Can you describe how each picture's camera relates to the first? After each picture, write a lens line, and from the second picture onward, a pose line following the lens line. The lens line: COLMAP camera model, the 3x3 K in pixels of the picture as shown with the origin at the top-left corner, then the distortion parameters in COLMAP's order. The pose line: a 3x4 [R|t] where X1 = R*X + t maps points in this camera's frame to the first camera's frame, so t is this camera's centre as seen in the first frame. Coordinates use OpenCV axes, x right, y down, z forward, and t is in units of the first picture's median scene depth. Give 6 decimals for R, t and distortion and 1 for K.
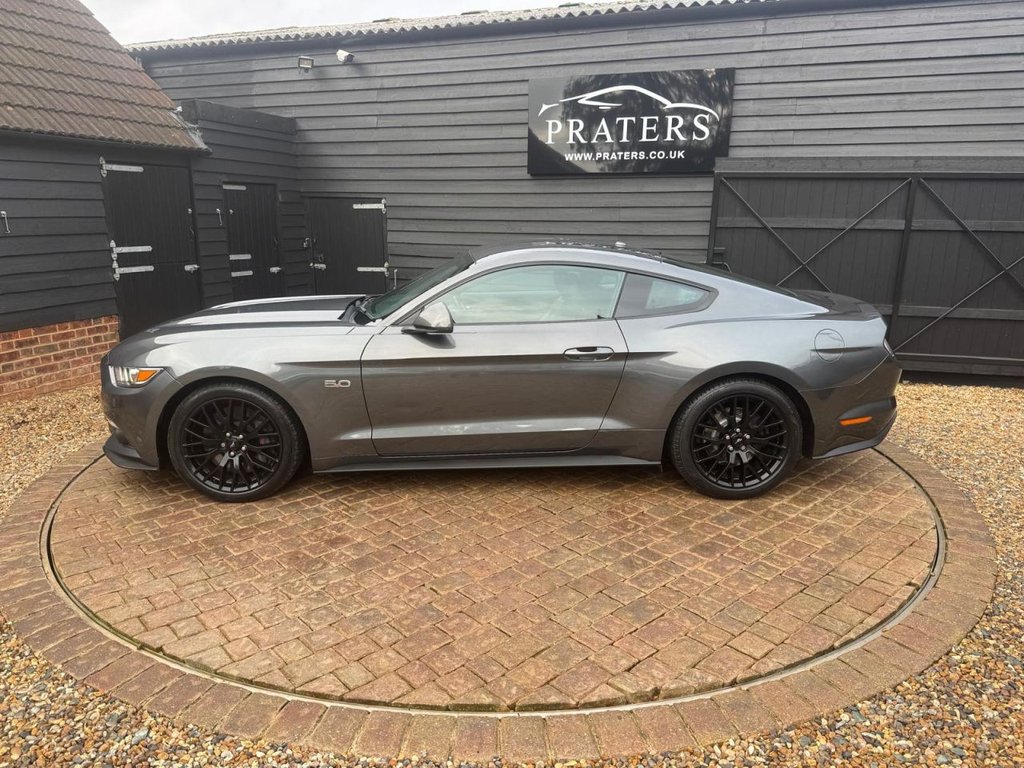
lens RADIAL K [[745.5, 0, 505.8], [0, 745.5, 388.3], [0, 0, 1]] dist [0.007585, -0.012312]
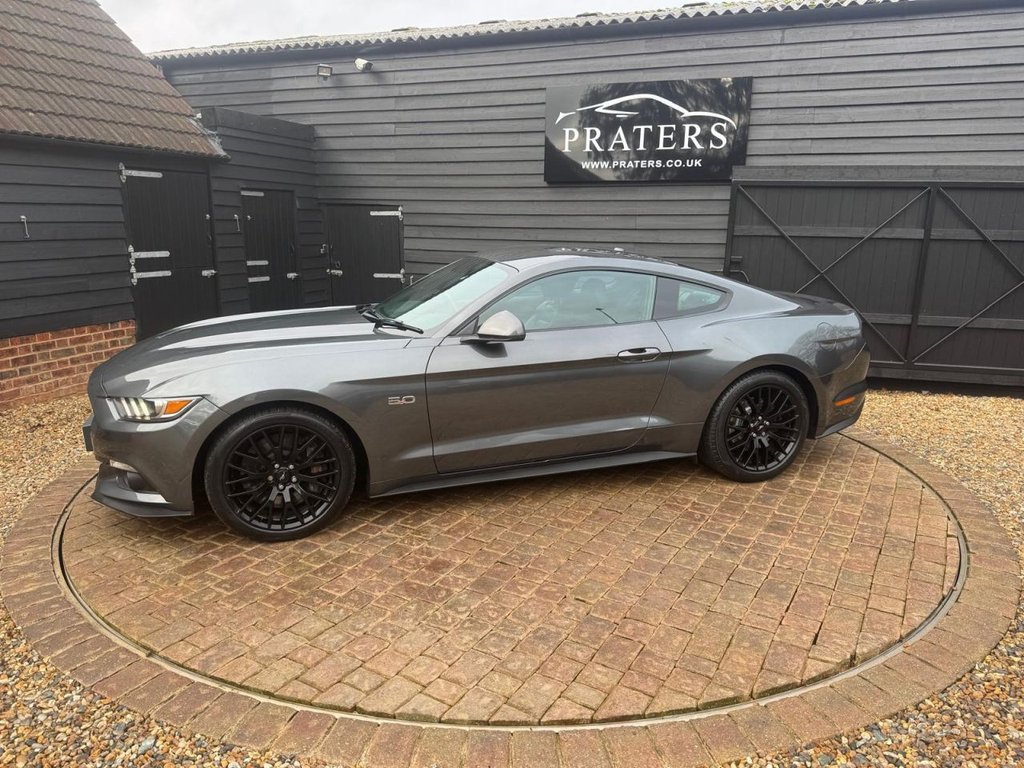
lens RADIAL K [[744.9, 0, 511.8], [0, 744.9, 383.4], [0, 0, 1]] dist [0.009752, -0.014892]
pose [[0.999895, 0.007666, -0.012306, 0.000161], [-0.007866, 0.999837, -0.016269, 0.000015], [0.012179, 0.016364, 0.999792, 0.004740]]
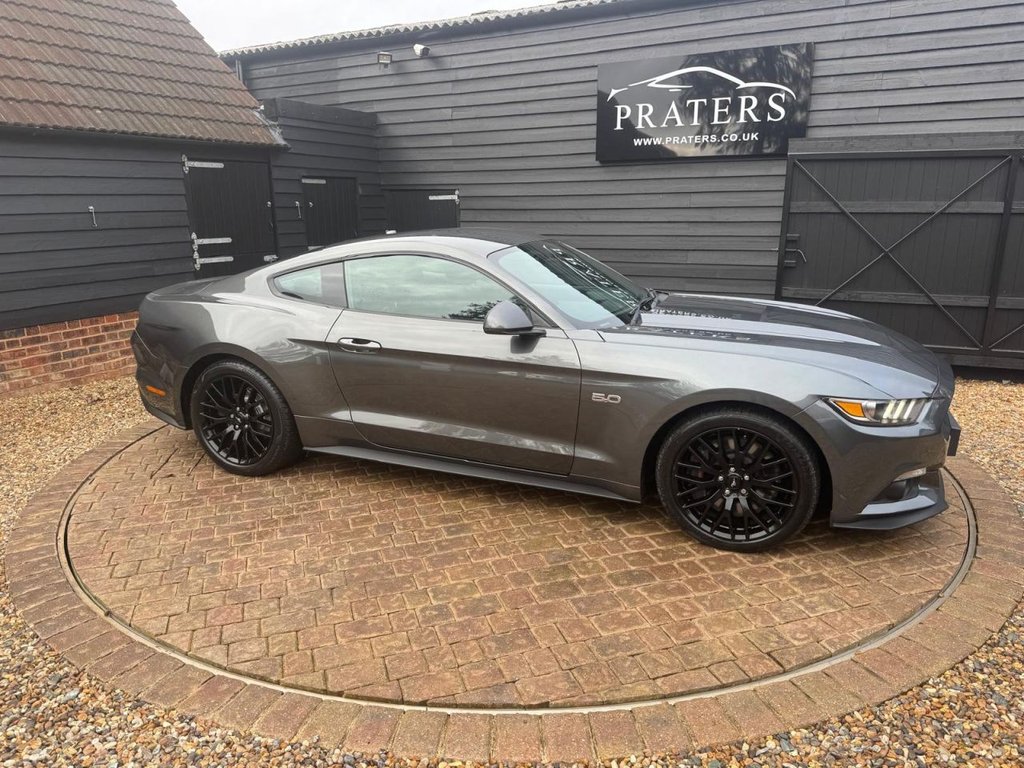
lens RADIAL K [[745.8, 0, 513.1], [0, 745.8, 380.8], [0, 0, 1]] dist [0.004804, -0.009063]
pose [[0.987298, 0.022245, -0.157316, 0.103947], [-0.021991, 0.999753, 0.003357, 0.000120], [0.157351, 0.000145, 0.987543, 0.018759]]
